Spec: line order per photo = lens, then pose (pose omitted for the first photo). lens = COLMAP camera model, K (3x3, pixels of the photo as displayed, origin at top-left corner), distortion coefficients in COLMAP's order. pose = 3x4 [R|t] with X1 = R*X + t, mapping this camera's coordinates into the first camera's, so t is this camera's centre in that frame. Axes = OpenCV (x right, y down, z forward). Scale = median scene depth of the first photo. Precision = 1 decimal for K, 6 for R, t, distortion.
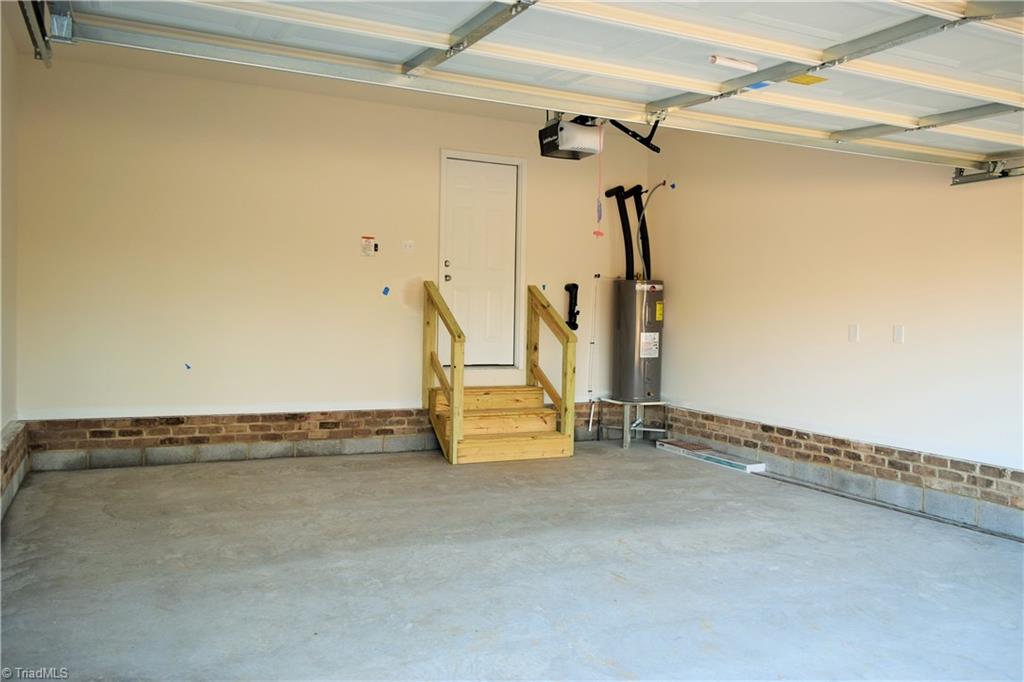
lens RADIAL K [[794.5, 0, 515.3], [0, 794.5, 336.3], [0, 0, 1]] dist [-0.011748, 0.002423]
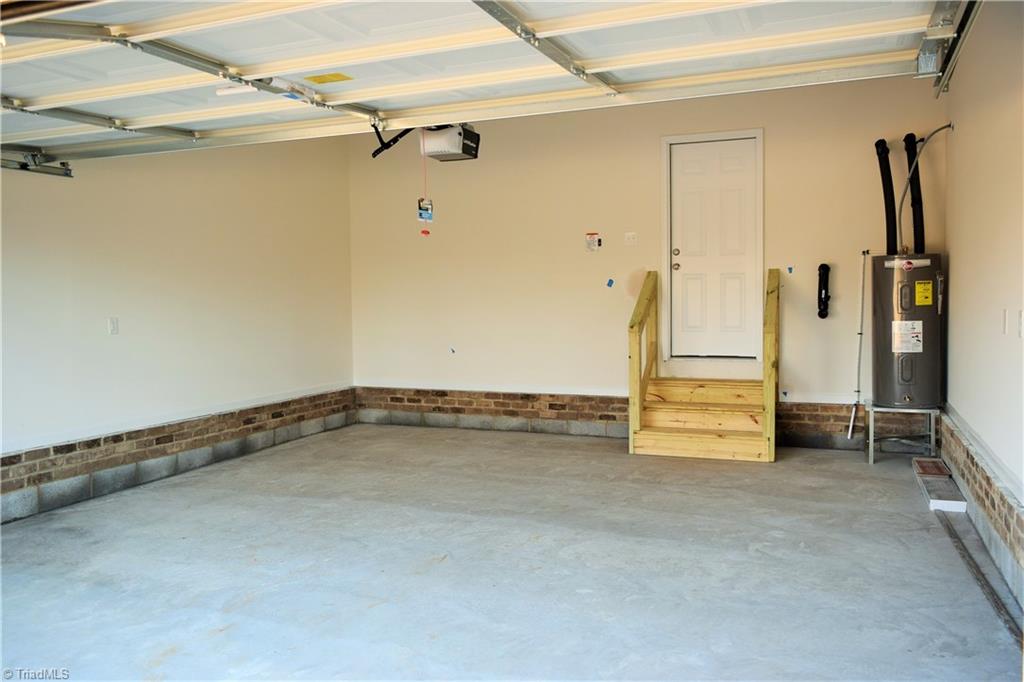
lens RADIAL K [[794.5, 0, 515.3], [0, 794.5, 336.3], [0, 0, 1]] dist [-0.011748, 0.002423]
pose [[0.682513, 0.007493, -0.730835, 0.556742], [0.004618, 0.999883, 0.014563, -0.003029], [0.730859, -0.013314, 0.682399, 0.208039]]
